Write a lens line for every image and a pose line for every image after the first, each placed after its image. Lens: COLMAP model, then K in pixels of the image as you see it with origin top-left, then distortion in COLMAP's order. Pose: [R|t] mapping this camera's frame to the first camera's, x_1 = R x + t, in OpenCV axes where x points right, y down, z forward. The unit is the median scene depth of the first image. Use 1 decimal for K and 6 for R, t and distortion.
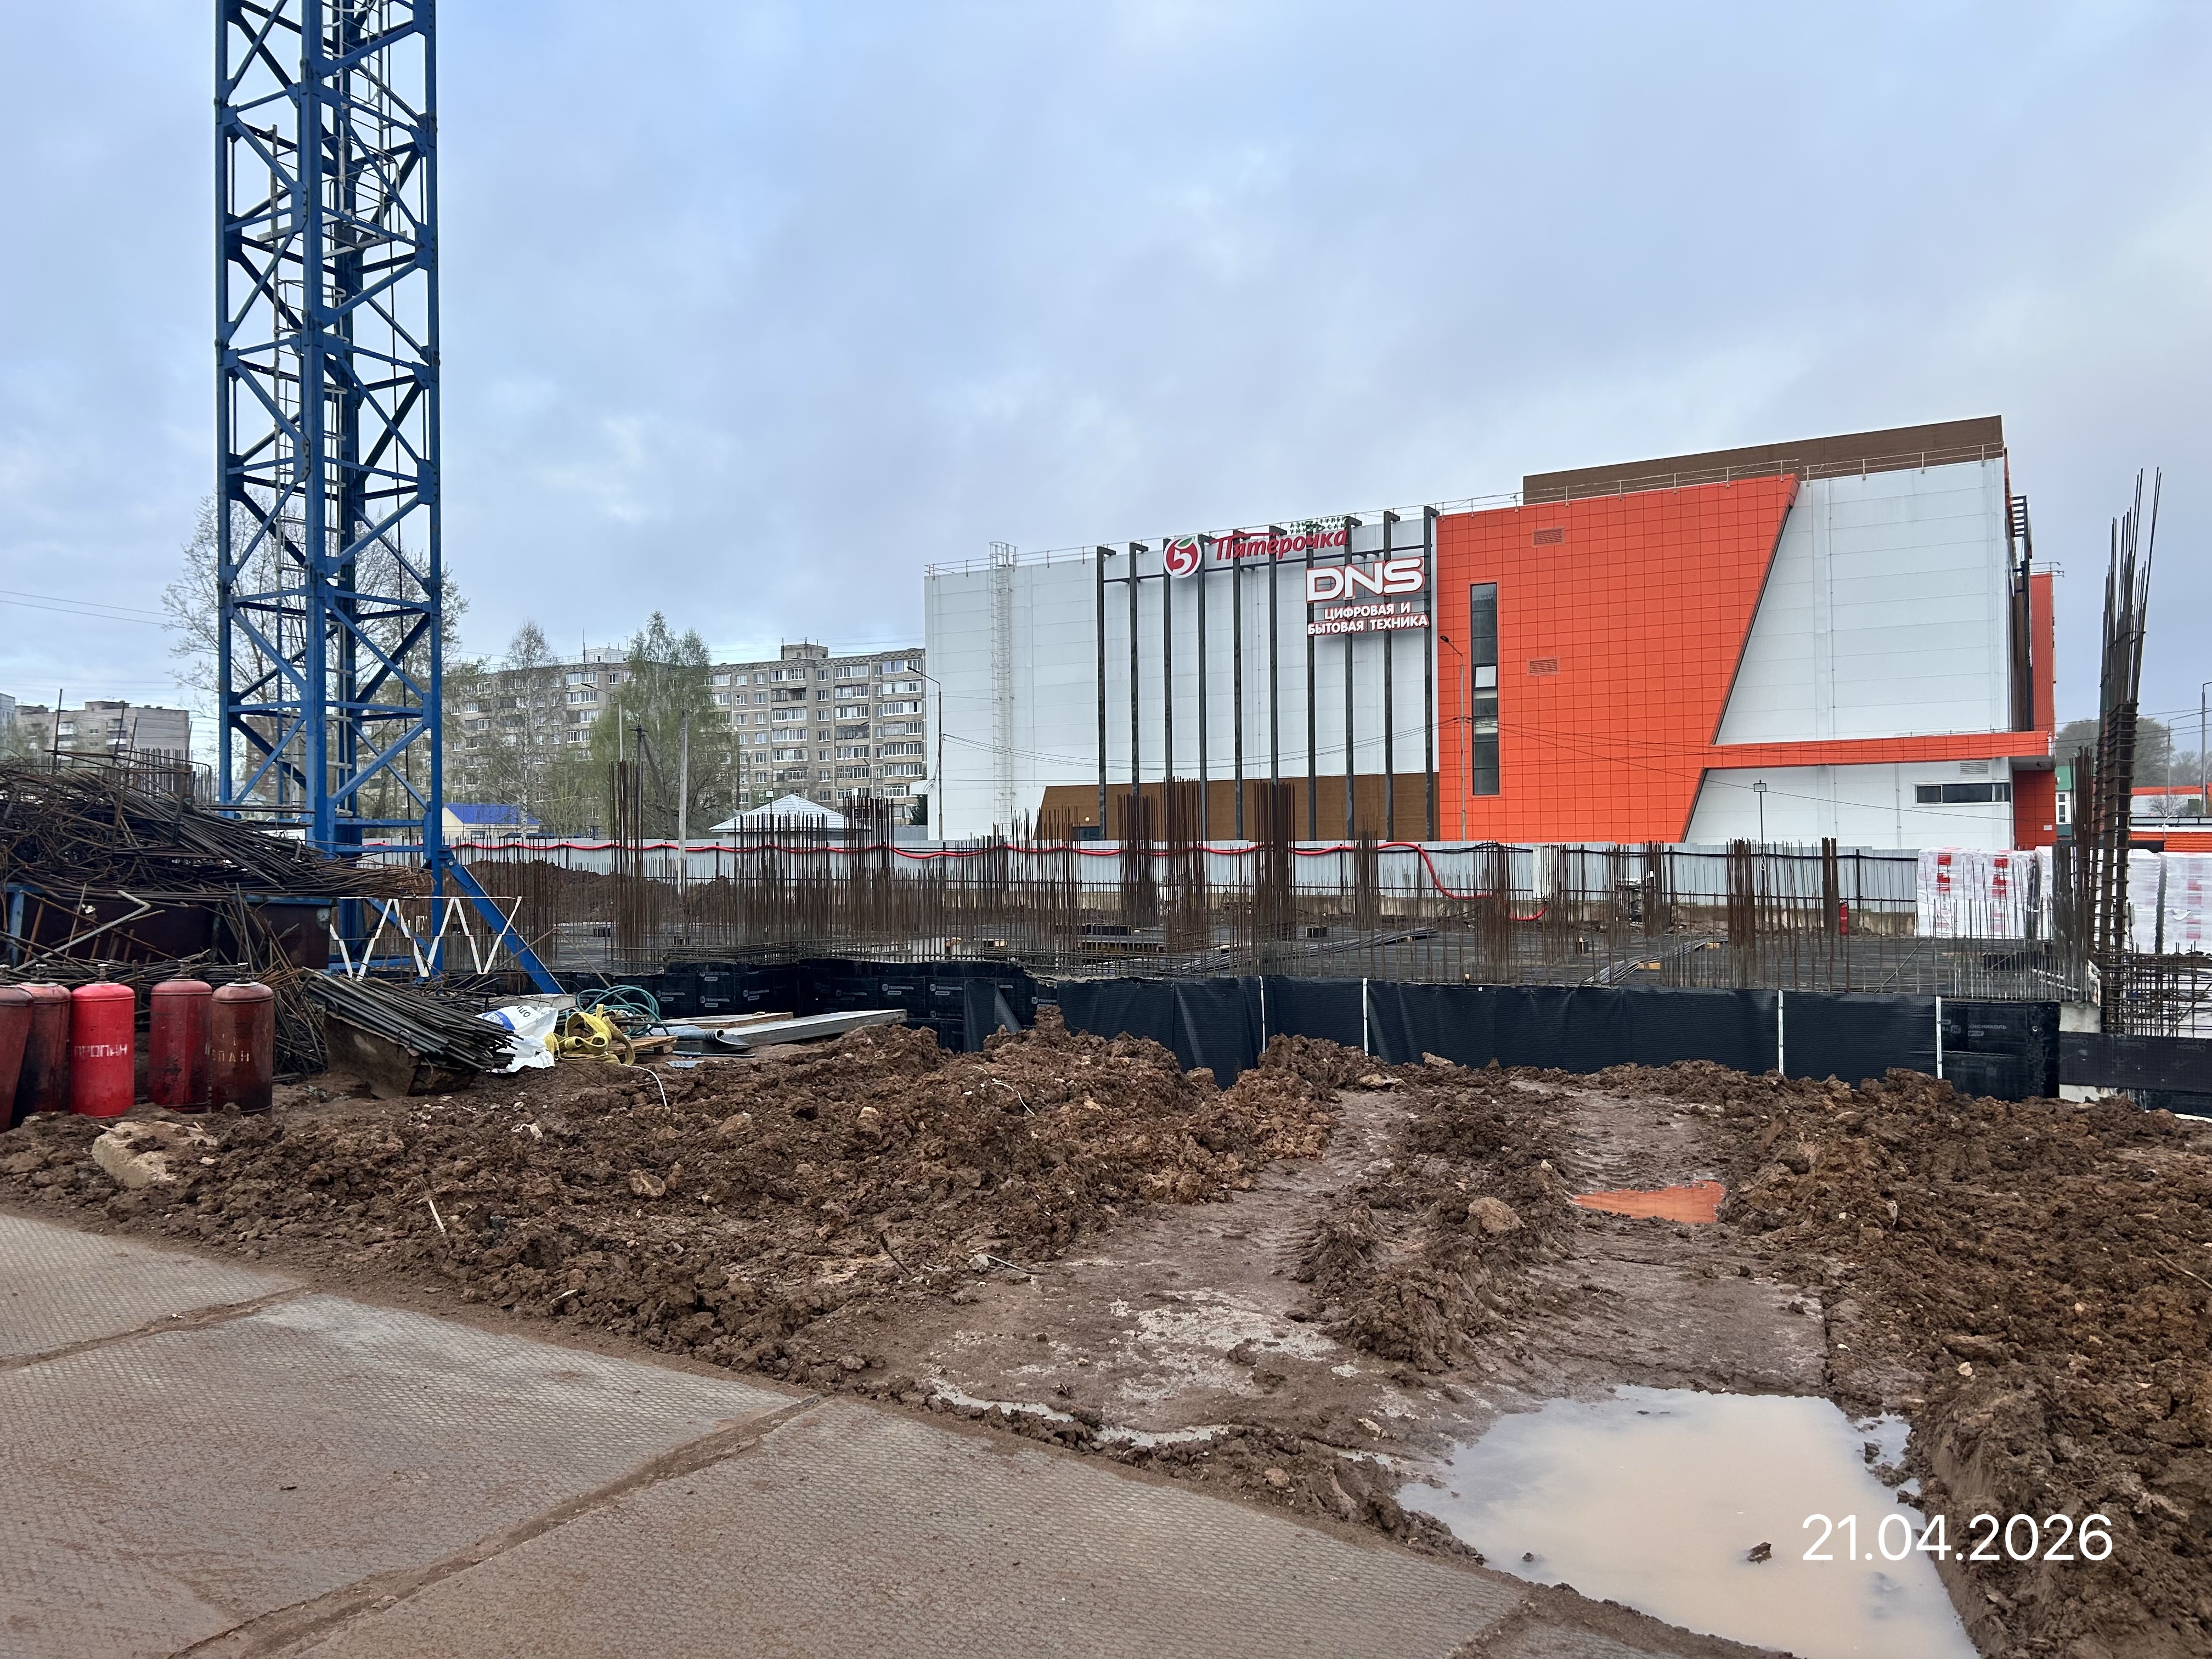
lens RADIAL K [[1674.3, 0, 1112.8], [0, 1674.3, 816.8], [0, 0, 1]] dist [0.066010, -0.067210]
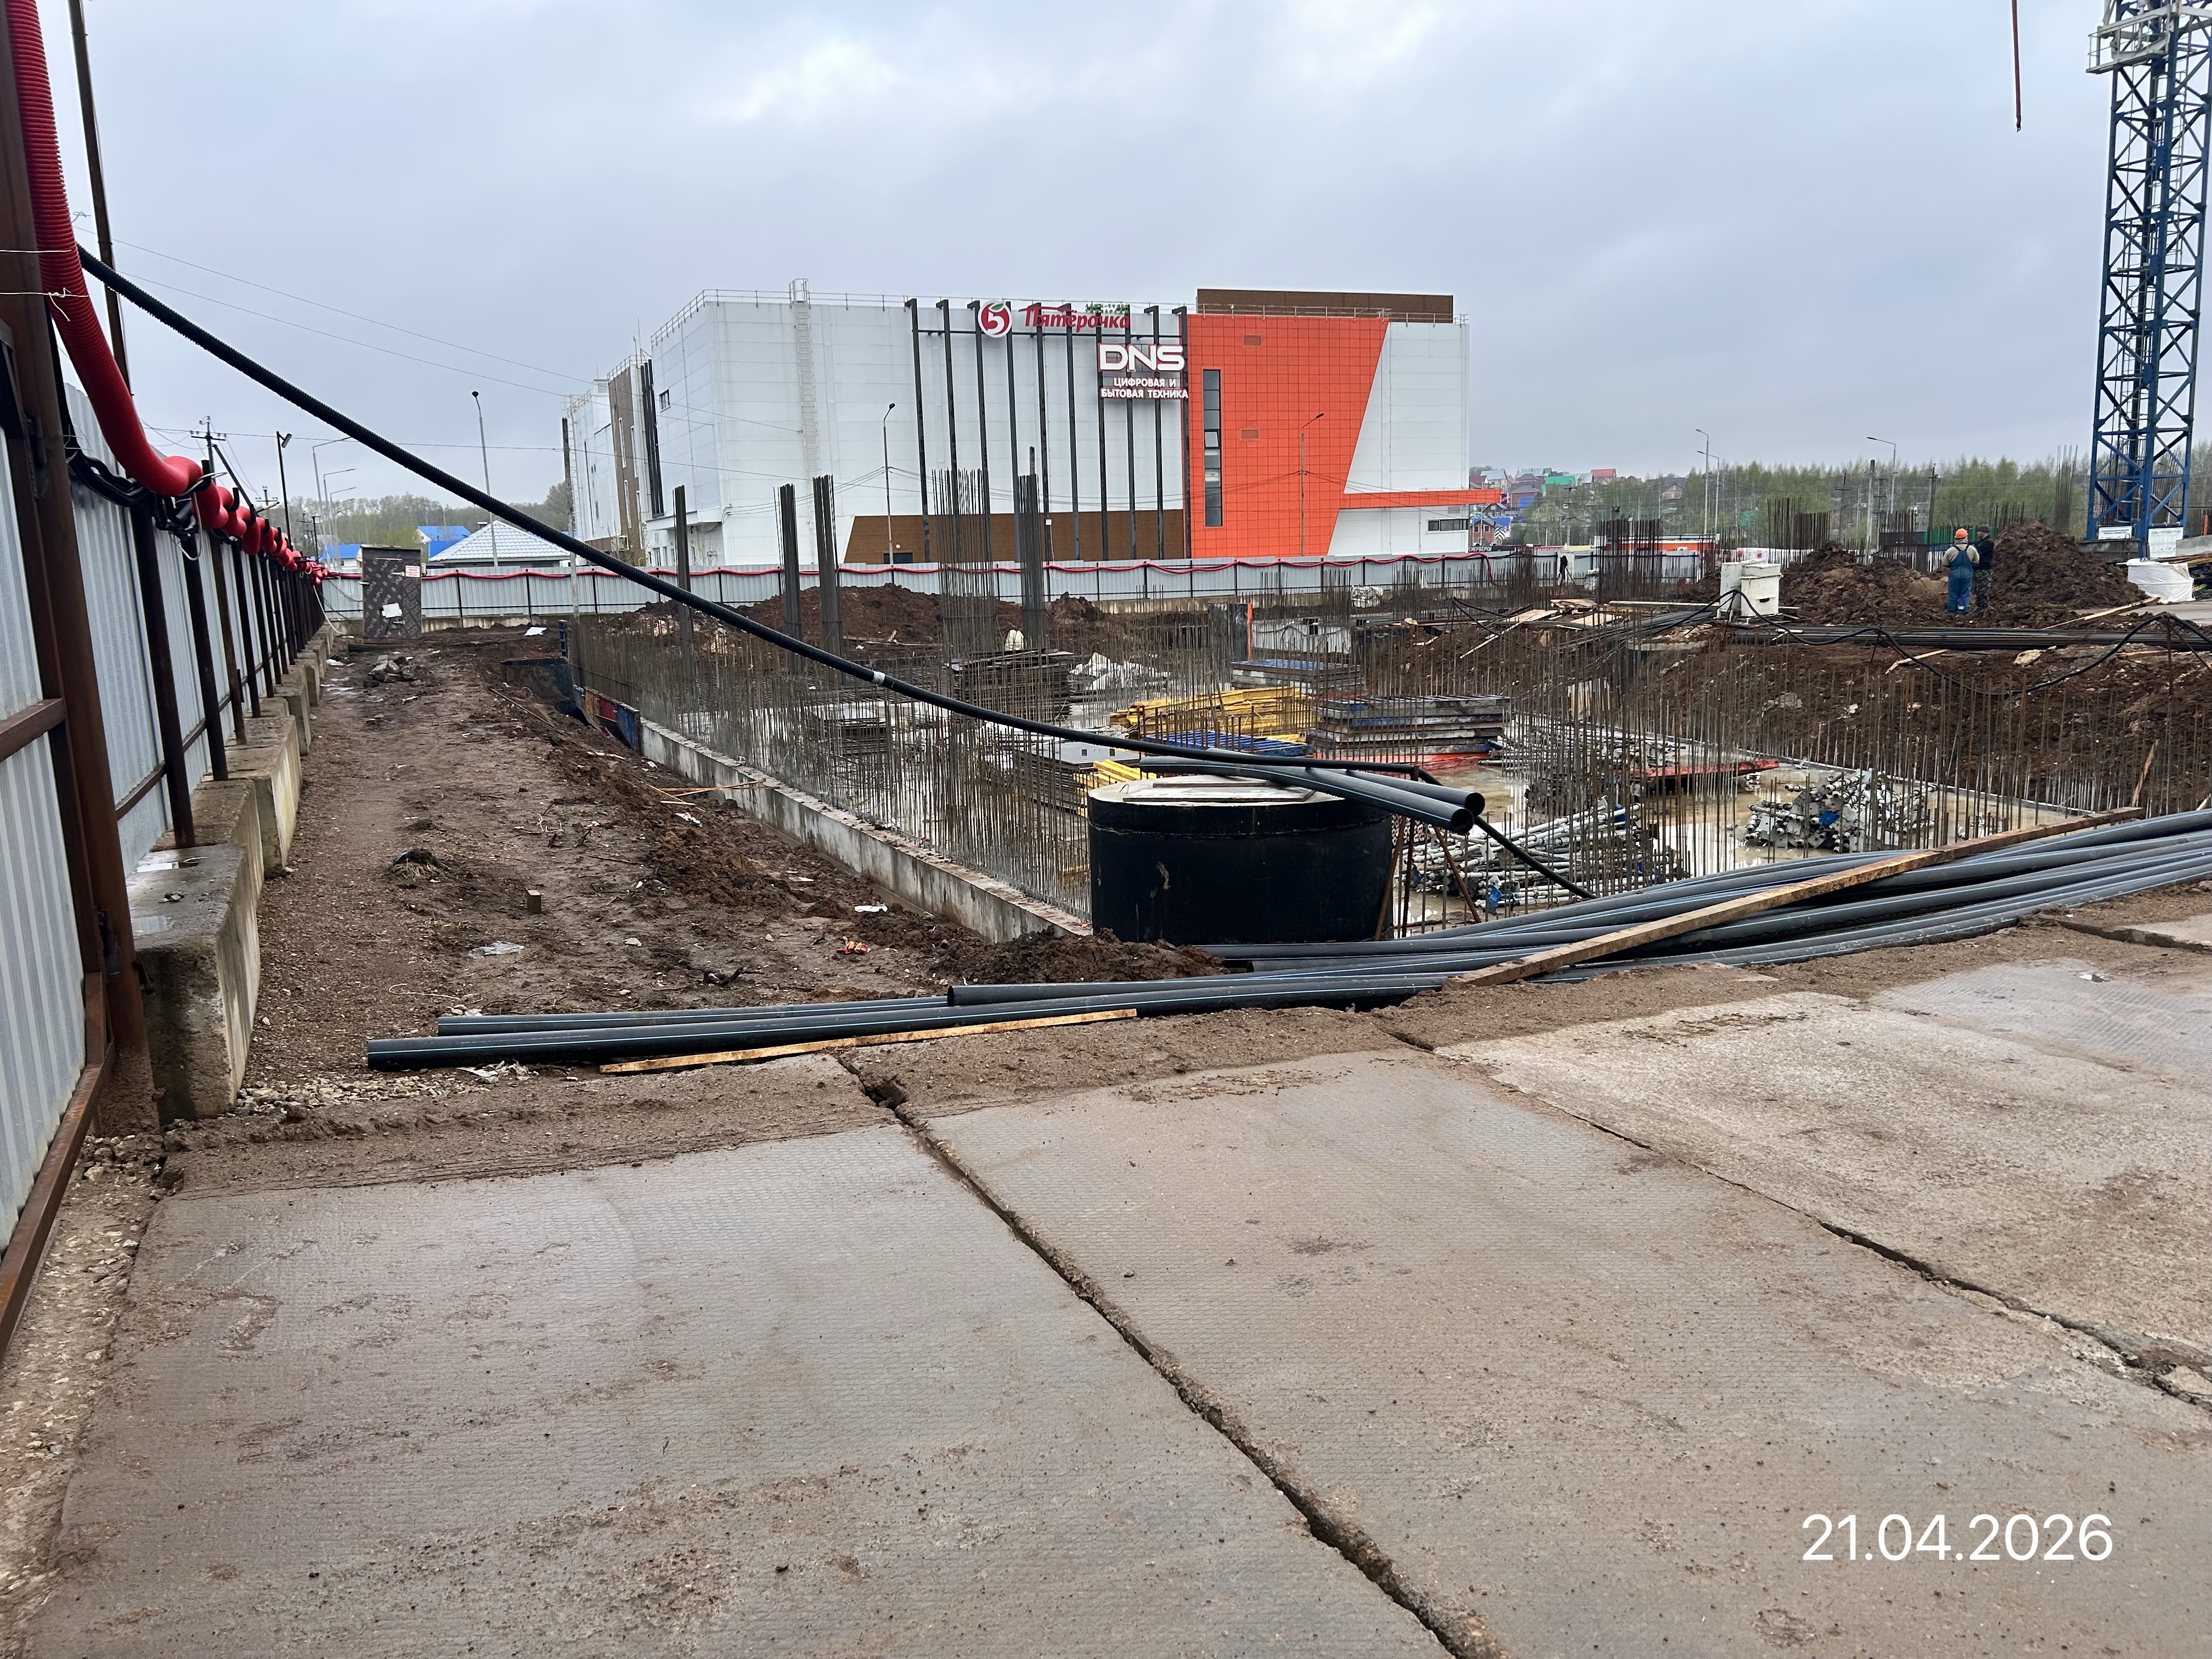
lens RADIAL K [[1659.3, 0, 1106.8], [0, 1659.3, 851.0], [0, 0, 1]] dist [0.060212, -0.059213]
pose [[0.582207, -0.150377, 0.799013, -0.963658], [0.013008, 0.984344, 0.175779, 0.008851], [-0.812936, -0.091947, 0.575048, 0.238138]]
